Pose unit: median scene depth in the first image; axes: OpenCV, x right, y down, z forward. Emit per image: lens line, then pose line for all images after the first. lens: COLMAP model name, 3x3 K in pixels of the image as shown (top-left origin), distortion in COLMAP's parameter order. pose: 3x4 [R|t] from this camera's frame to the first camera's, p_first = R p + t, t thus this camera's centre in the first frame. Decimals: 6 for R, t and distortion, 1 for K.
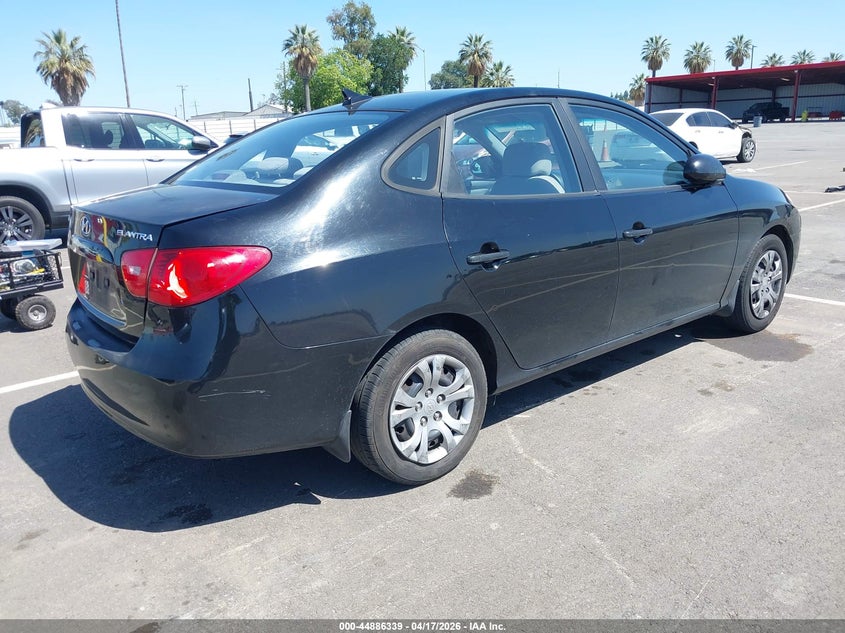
lens RADIAL K [[599.5, 0, 422.5], [0, 599.5, 316.5], [0, 0, 1]] dist [0.000891, 0.000412]
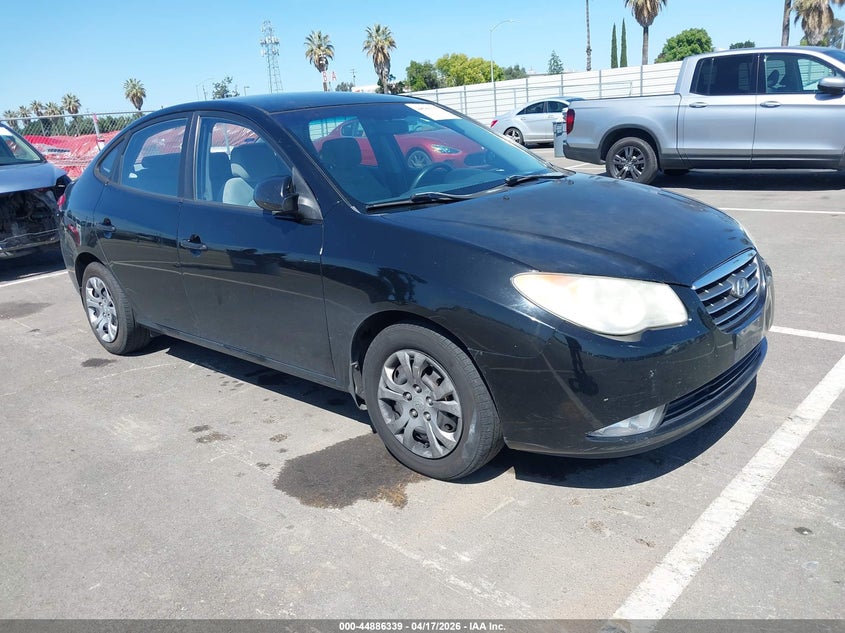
lens RADIAL K [[696.6, 0, 422.5], [0, 696.6, 316.5], [0, 0, 1]] dist [-0.008055, -0.005530]
pose [[0.212828, 0.319368, -0.923422, 0.994920], [-0.239028, 0.933377, 0.267720, -0.275197], [0.947402, 0.163745, 0.274986, 0.664749]]
